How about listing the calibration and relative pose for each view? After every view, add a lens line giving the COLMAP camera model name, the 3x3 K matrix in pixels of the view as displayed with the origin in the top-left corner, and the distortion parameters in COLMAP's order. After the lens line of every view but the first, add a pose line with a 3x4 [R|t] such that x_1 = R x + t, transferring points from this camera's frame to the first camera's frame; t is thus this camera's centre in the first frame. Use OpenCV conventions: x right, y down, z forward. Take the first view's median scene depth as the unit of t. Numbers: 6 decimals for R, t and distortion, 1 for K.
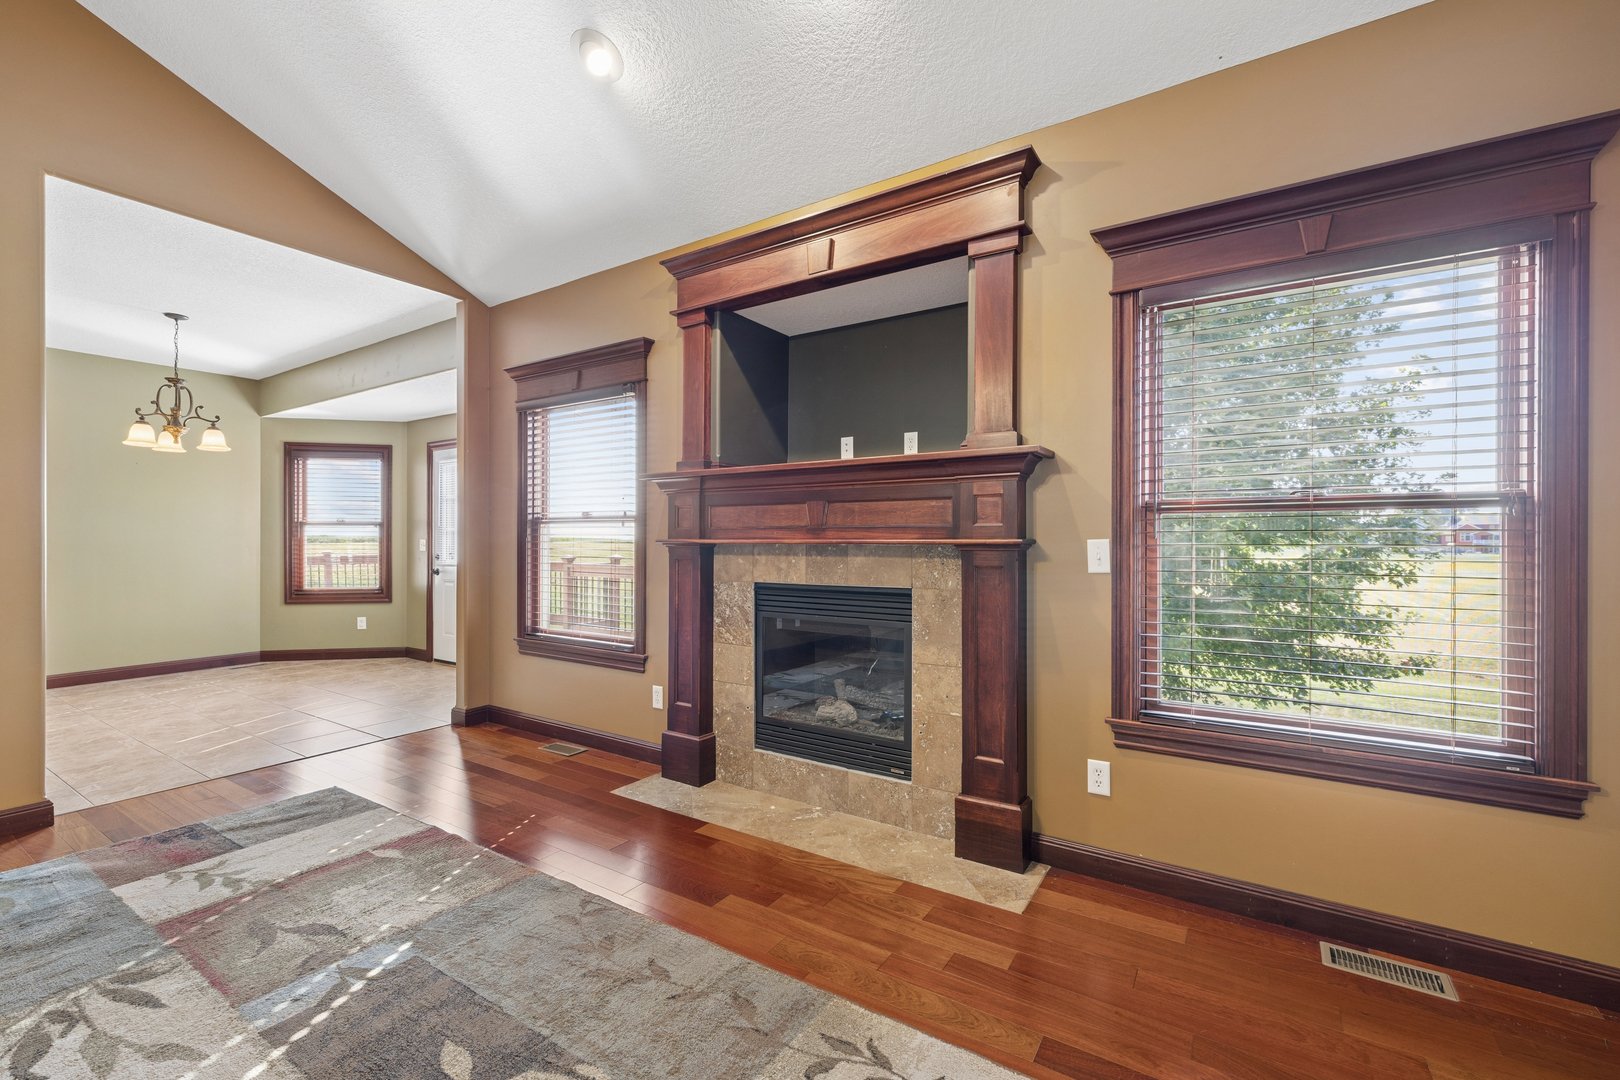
lens RADIAL K [[685.0, 0, 810.0], [0, 685.0, 540.0], [0, 0, 1]] dist [0.002007, 0.000419]
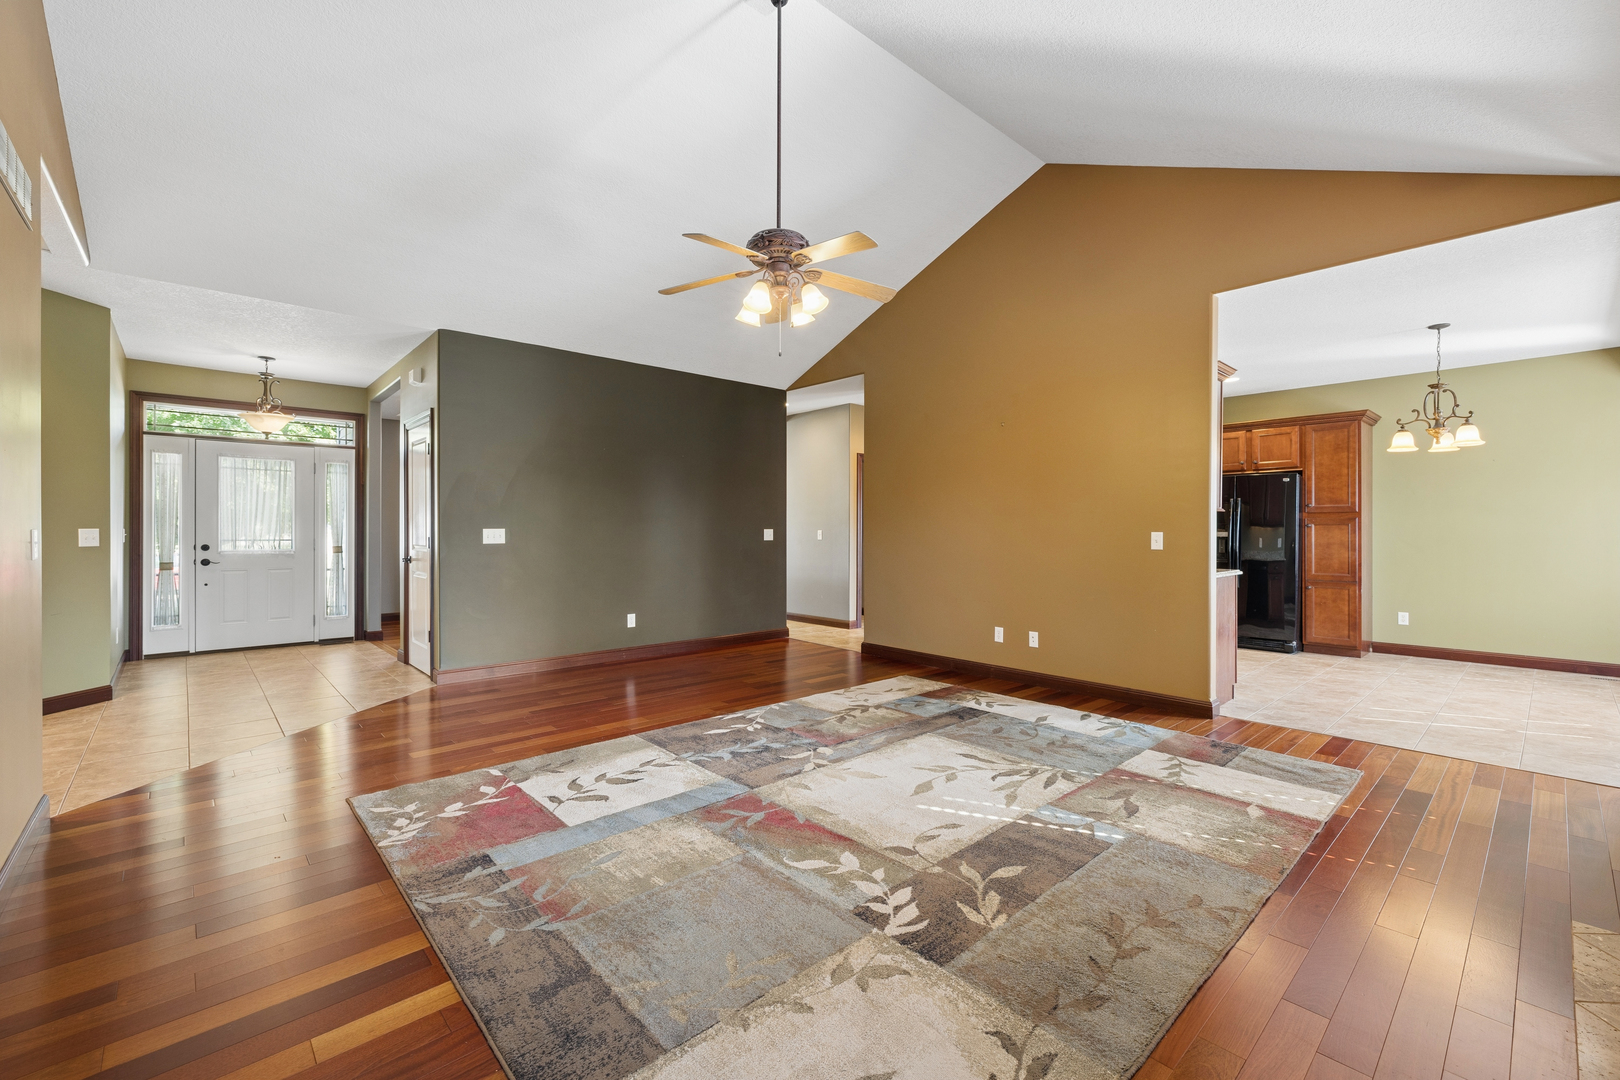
lens RADIAL K [[682.9, 0, 818.4], [0, 682.9, 529.4], [0, 0, 1]] dist [0.001049, 0.000887]
pose [[-0.243559, -0.001742, -0.969885, 0.545960], [-0.005576, 0.999984, -0.000396, -0.000450], [0.969870, 0.005312, -0.243565, 0.489035]]
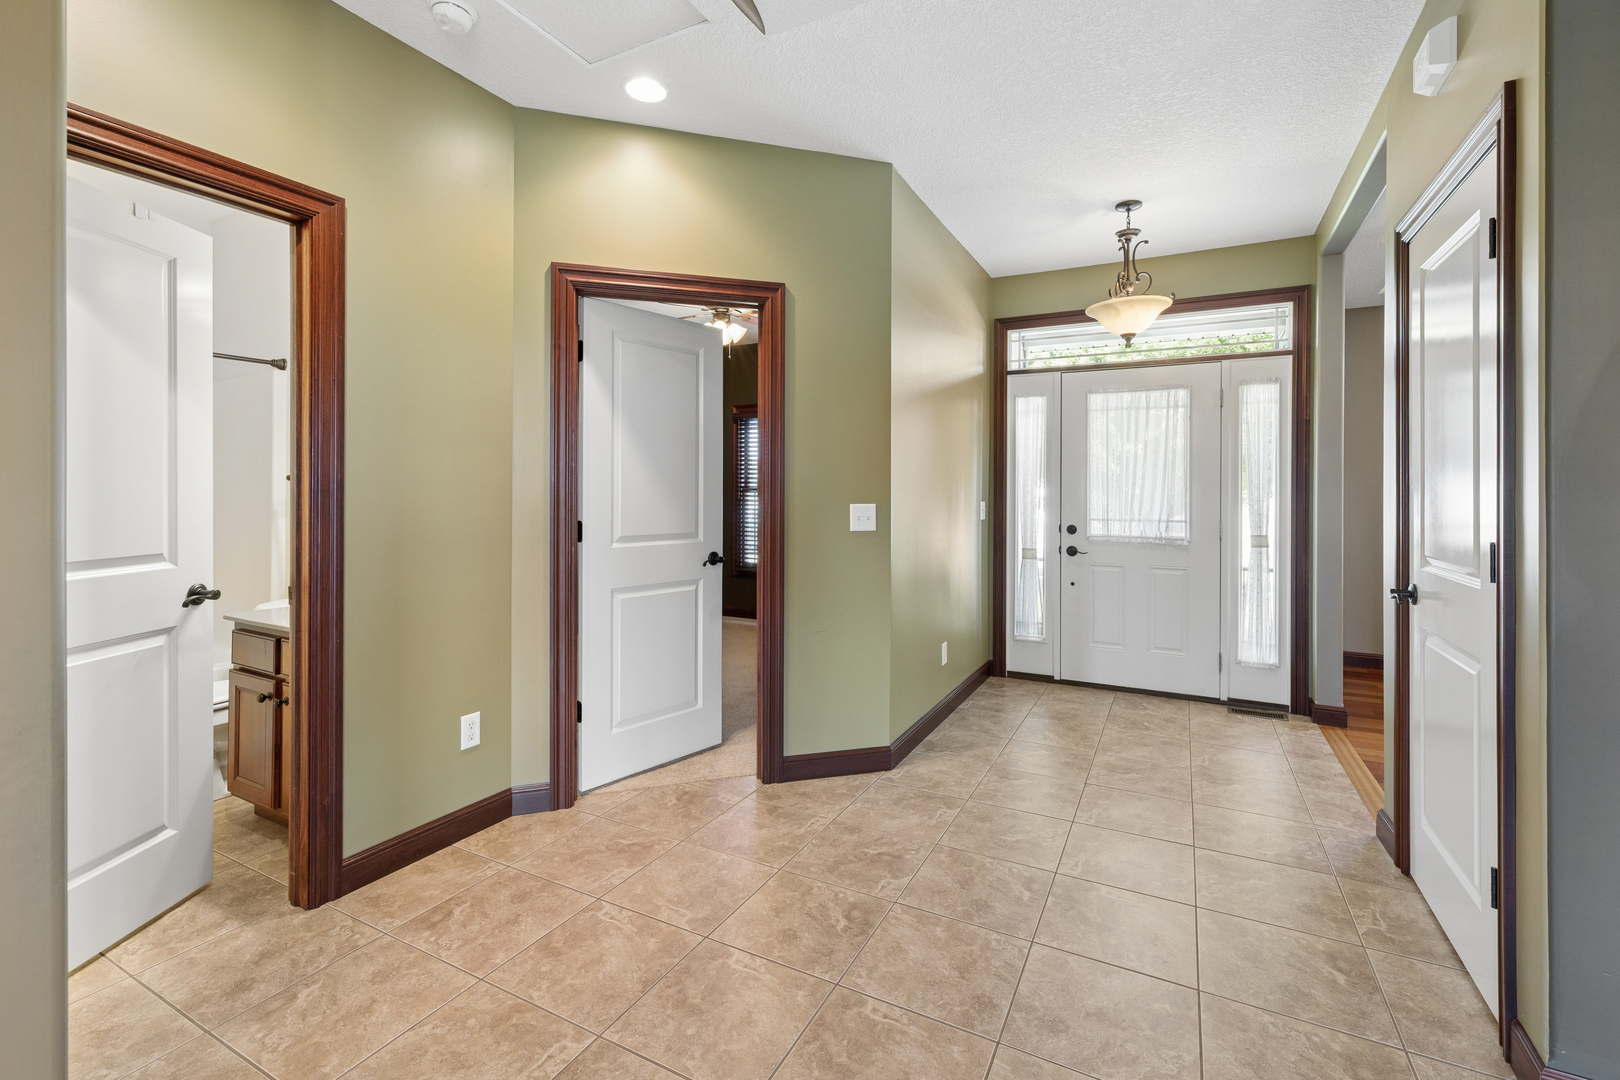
lens RADIAL K [[698.1, 0, 817.4], [0, 698.1, 493.6], [0, 0, 1]] dist [0.000066, 0.000237]
pose [[-0.995599, -0.005482, -0.093559, -0.354853], [-0.005975, 0.999970, 0.004992, -0.014548], [0.093529, 0.005529, -0.995601, -0.430947]]
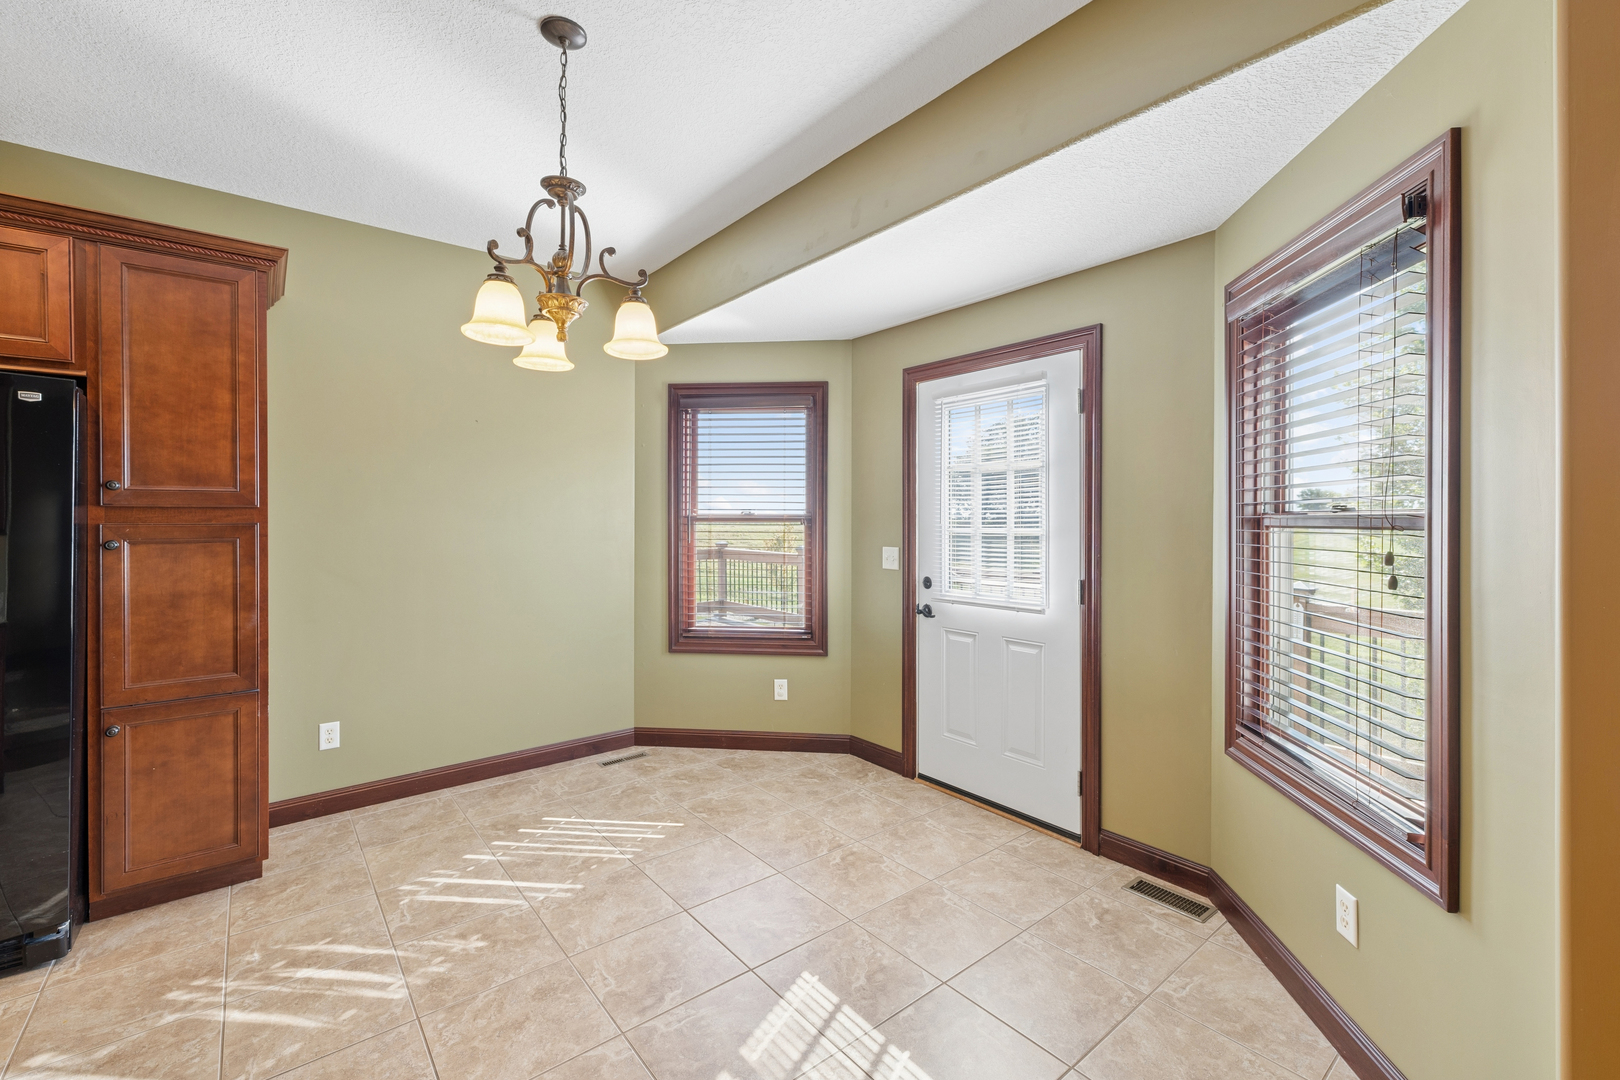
lens RADIAL K [[691.3, 0, 810.2], [0, 691.3, 524.3], [0, 0, 1]] dist [-0.000729, -0.000343]
pose [[0.952456, 0.004813, -0.304637, -1.007155], [-0.002905, 0.999973, 0.006715, -0.052275], [0.304661, -0.005511, 0.952445, 0.998380]]
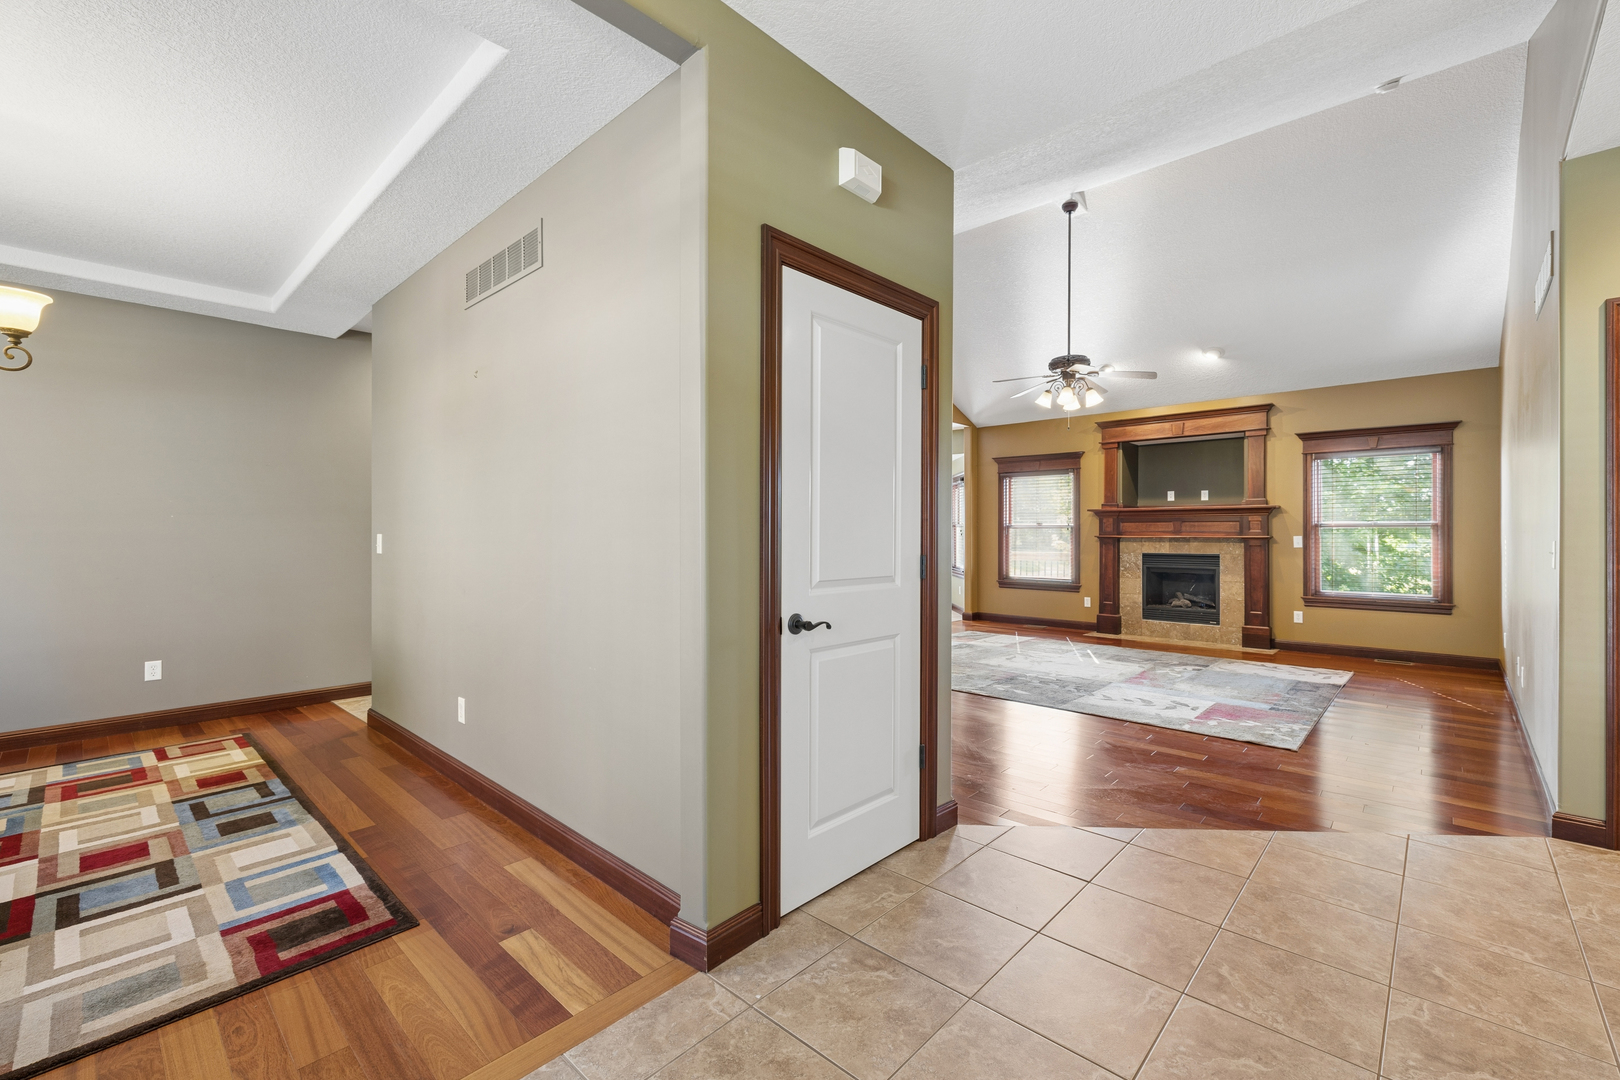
lens RADIAL K [[682.9, 0, 818.4], [0, 682.9, 529.4], [0, 0, 1]] dist [0.001049, 0.000887]
pose [[0.985990, -0.000701, -0.166803, -0.888571], [-0.000427, 0.999977, -0.006725, -0.007623], [0.166804, 0.006702, 0.985967, -1.776408]]
